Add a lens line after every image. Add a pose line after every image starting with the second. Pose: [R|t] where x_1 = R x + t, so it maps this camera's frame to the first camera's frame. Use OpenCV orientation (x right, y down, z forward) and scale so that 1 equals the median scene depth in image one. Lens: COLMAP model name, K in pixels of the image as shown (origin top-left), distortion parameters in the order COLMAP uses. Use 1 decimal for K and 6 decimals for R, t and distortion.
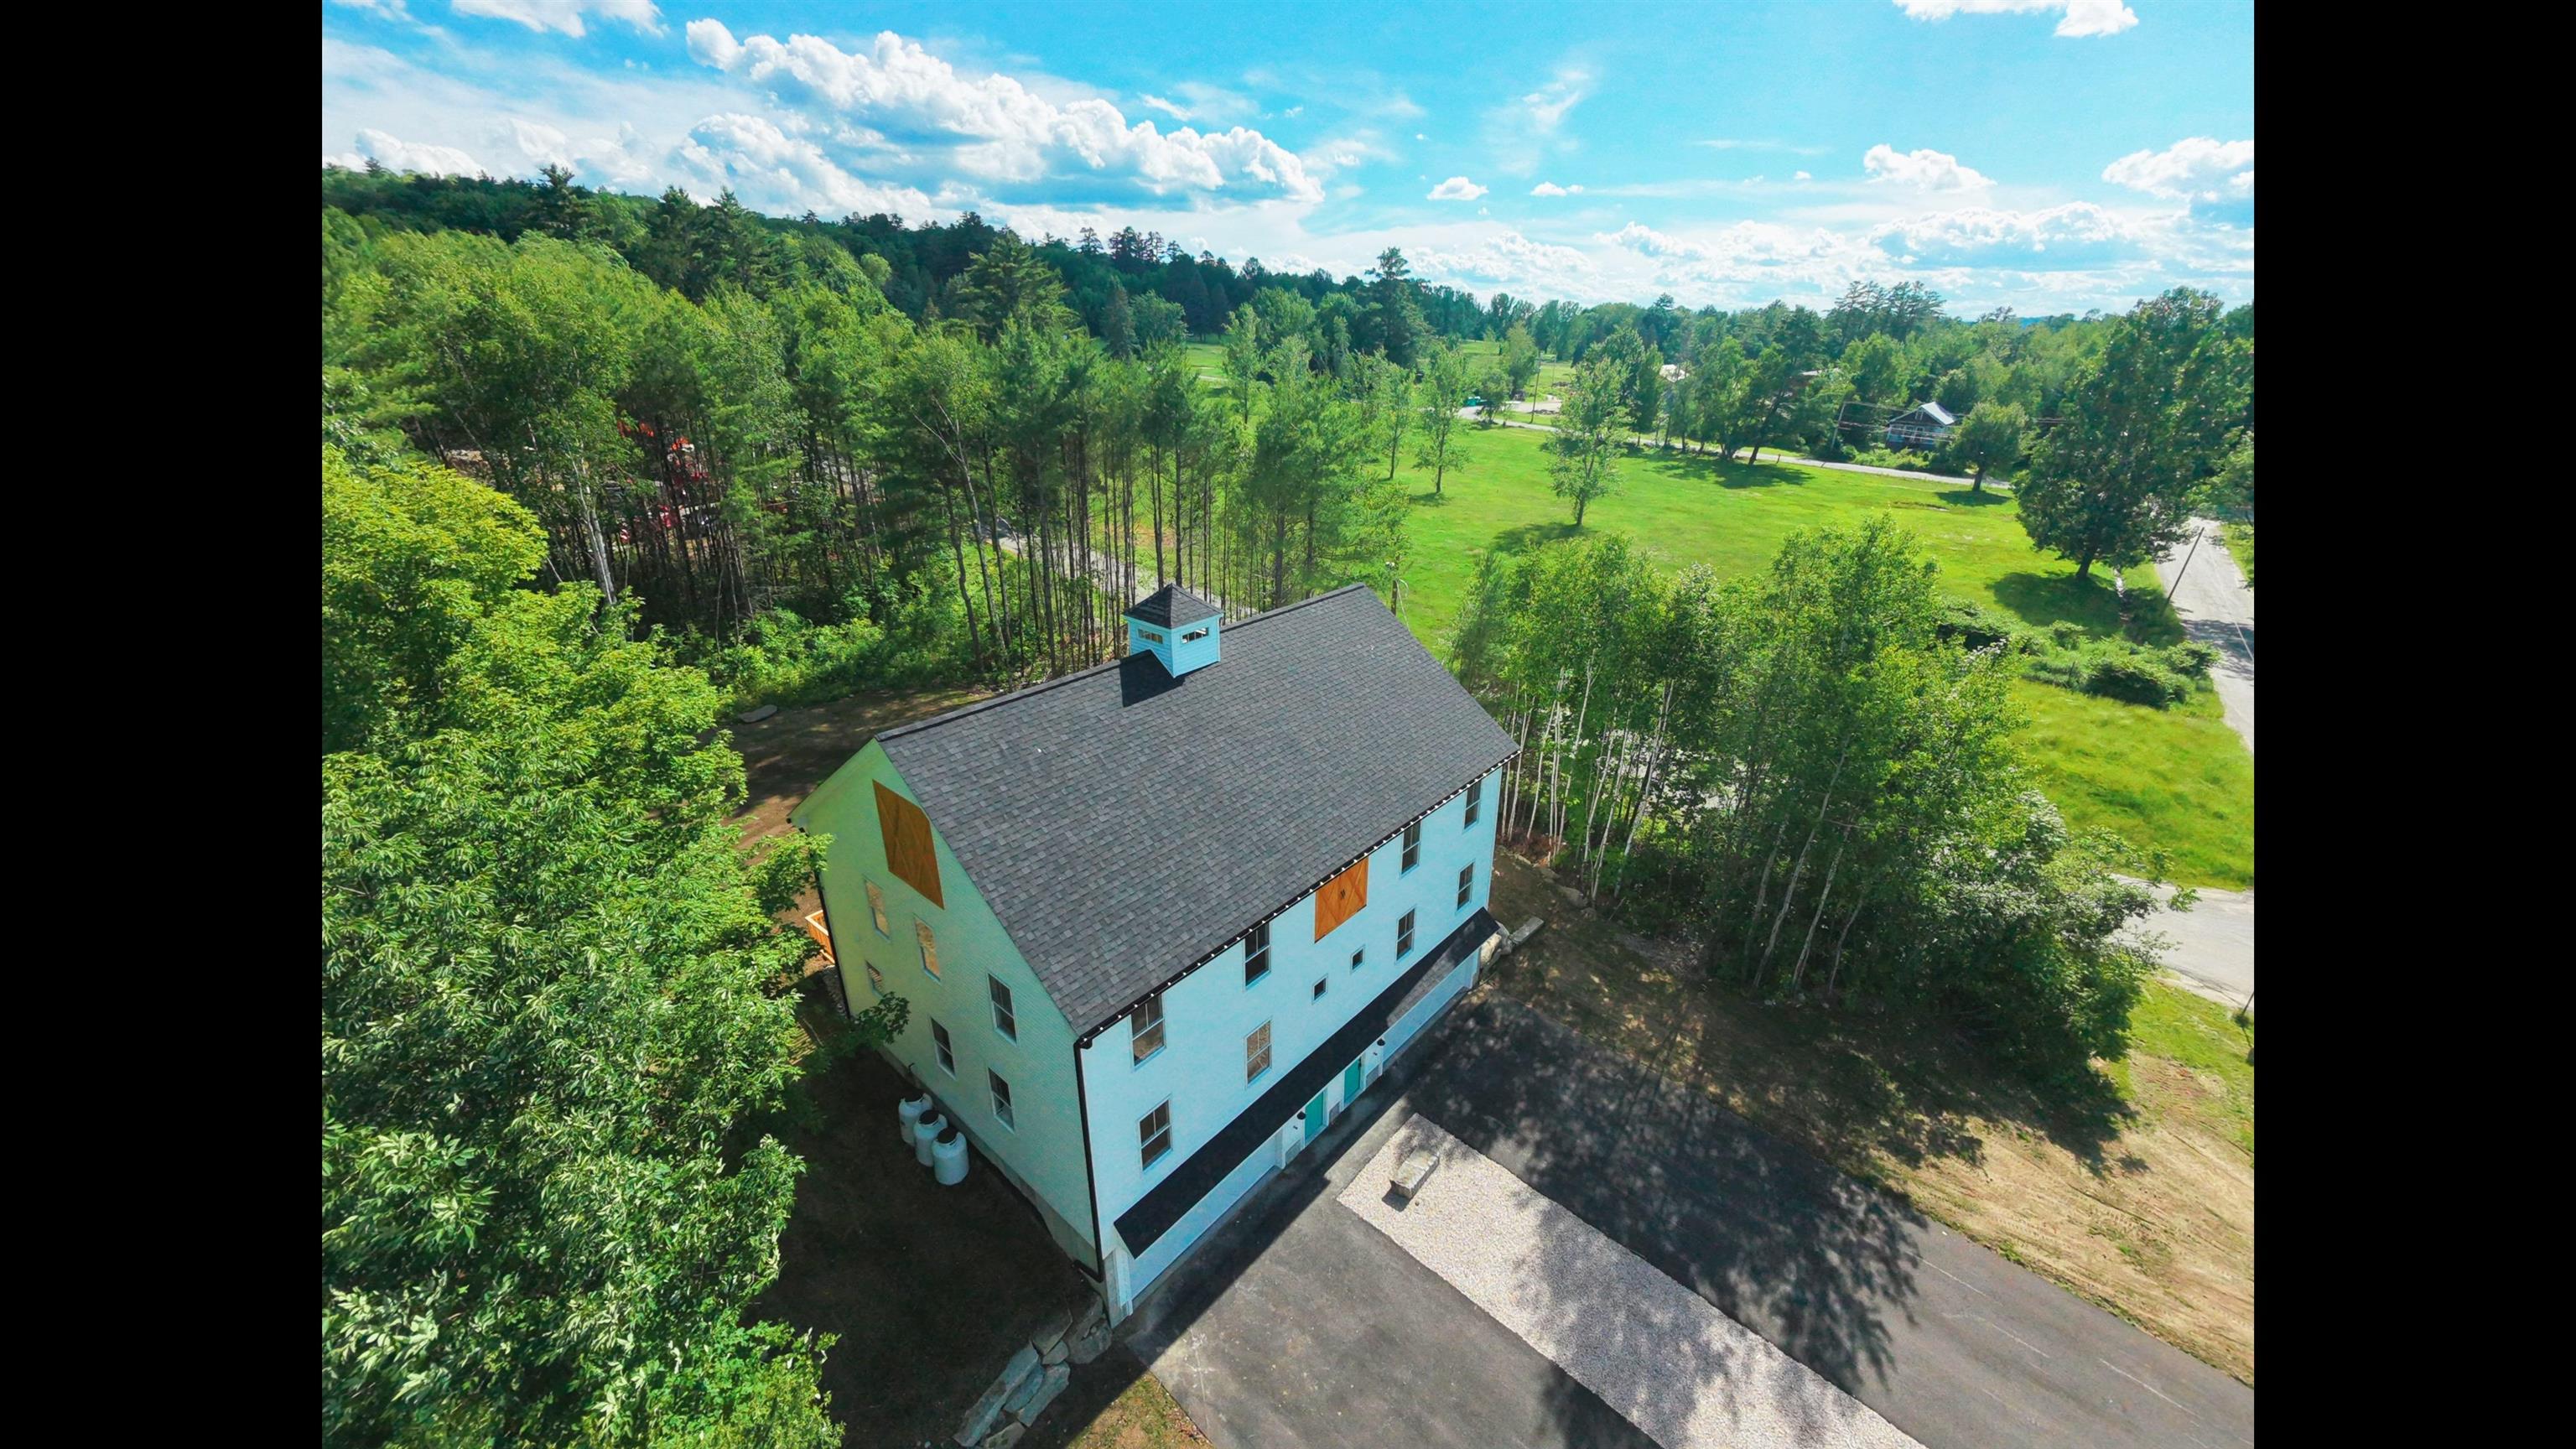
lens RADIAL K [[919.7, 0, 1288.0], [0, 919.7, 724.5], [0, 0, 1]] dist [-0.001525, 0.003278]
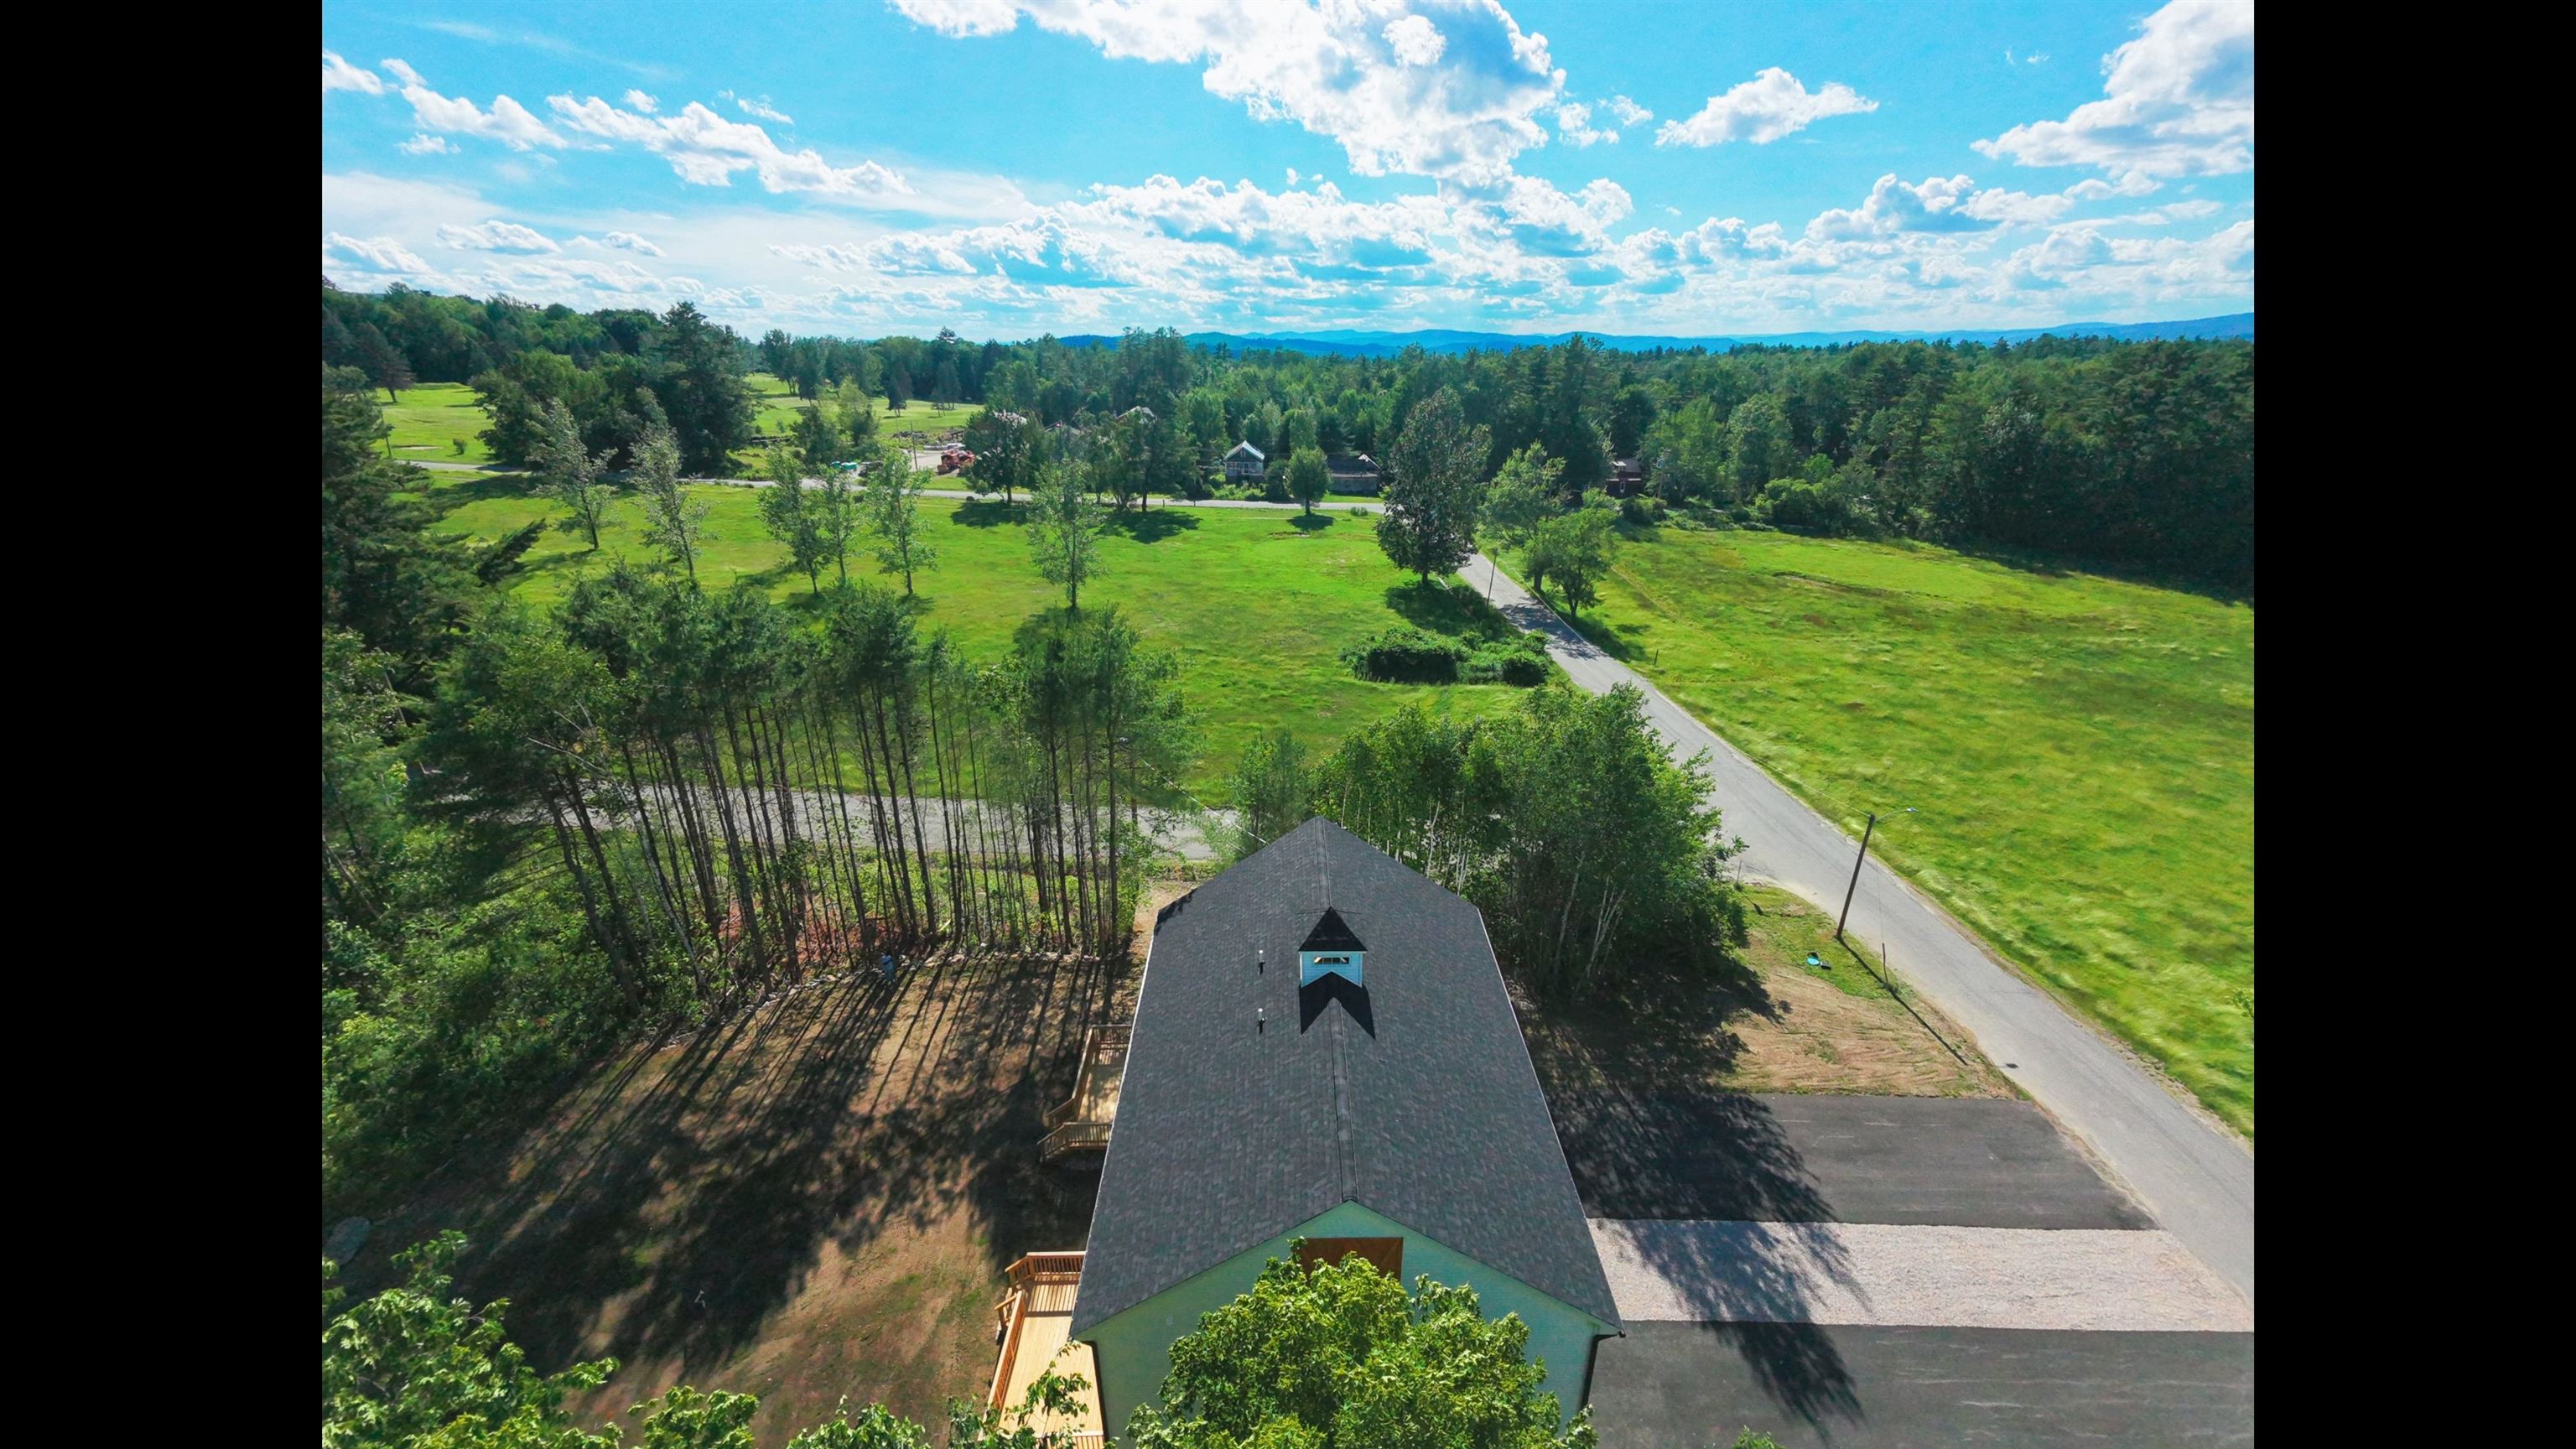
lens RADIAL K [[919.7, 0, 1288.0], [0, 919.7, 724.5], [0, 0, 1]] dist [-0.001525, 0.003278]
pose [[0.749698, -0.262050, 0.607686, -0.456248], [0.270036, 0.959470, 0.080607, -0.273321], [-0.604180, 0.103666, 0.790076, 0.088986]]
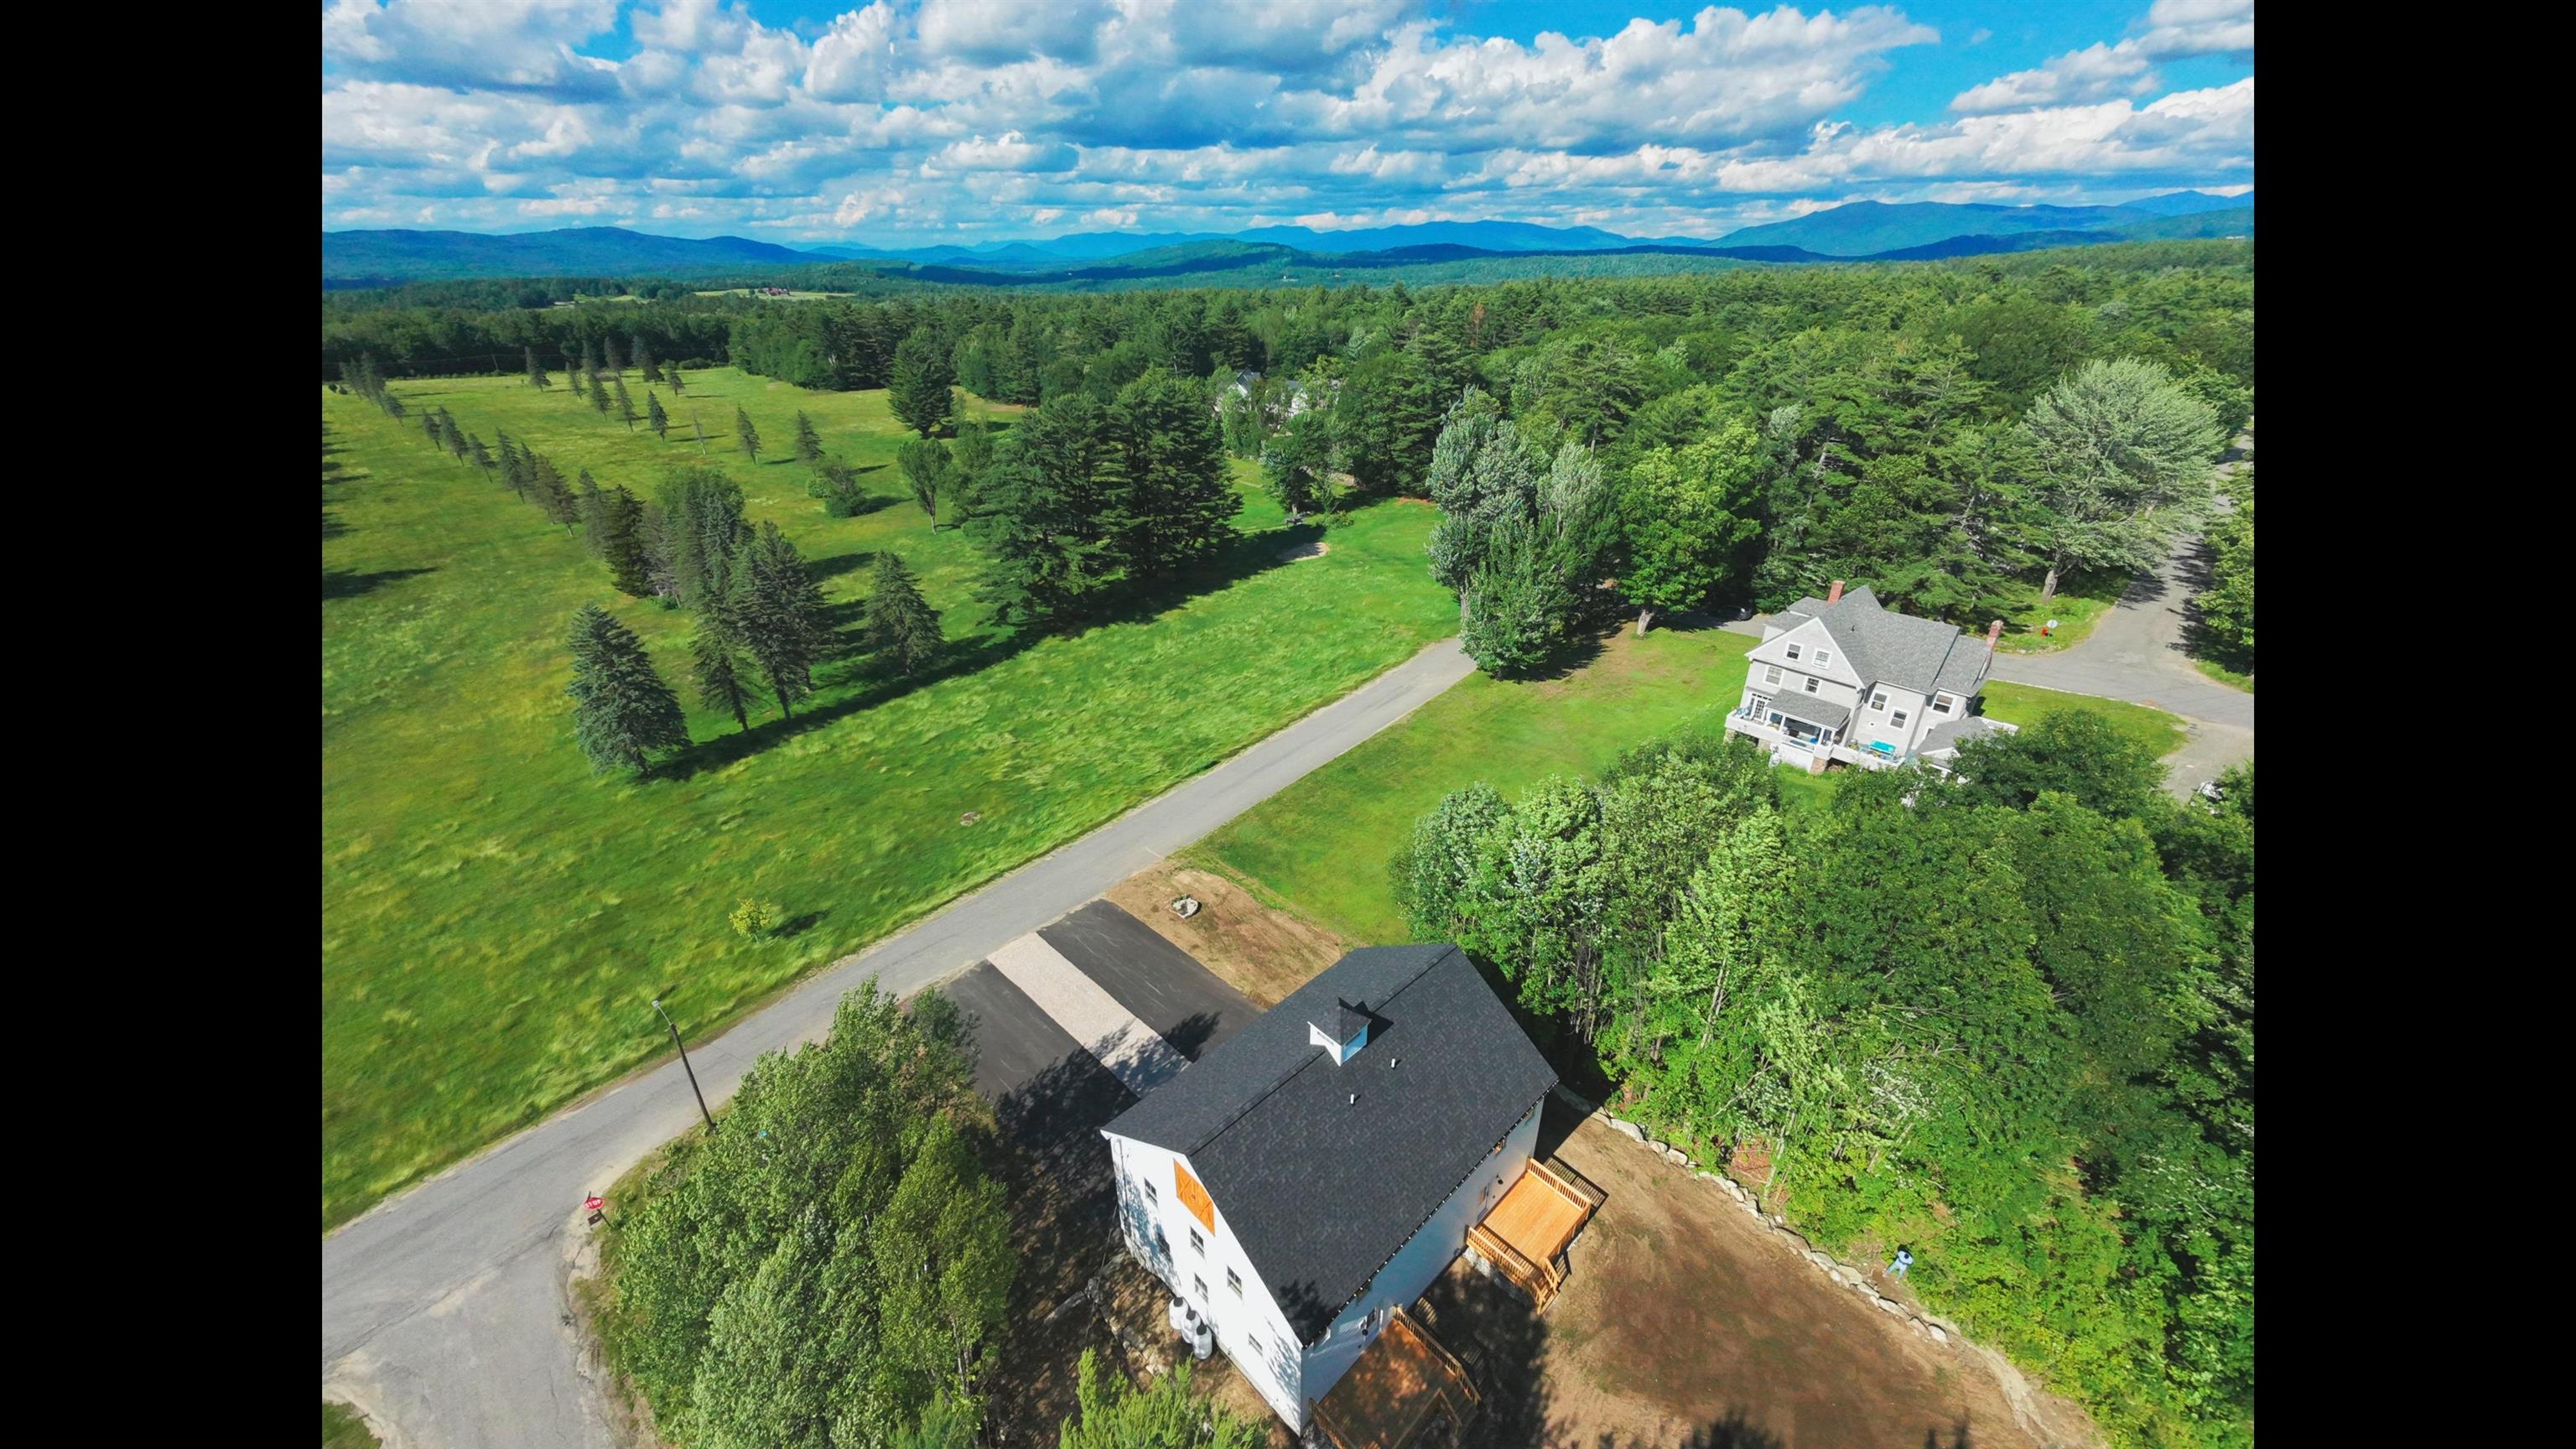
lens RADIAL K [[919.7, 0, 1288.0], [0, 919.7, 724.5], [0, 0, 1]] dist [-0.001525, 0.003278]
pose [[-0.996923, -0.036913, 0.069150, -0.074116], [0.029917, 0.636218, 0.770929, -1.010601], [-0.072452, 0.770625, -0.633157, 0.977181]]
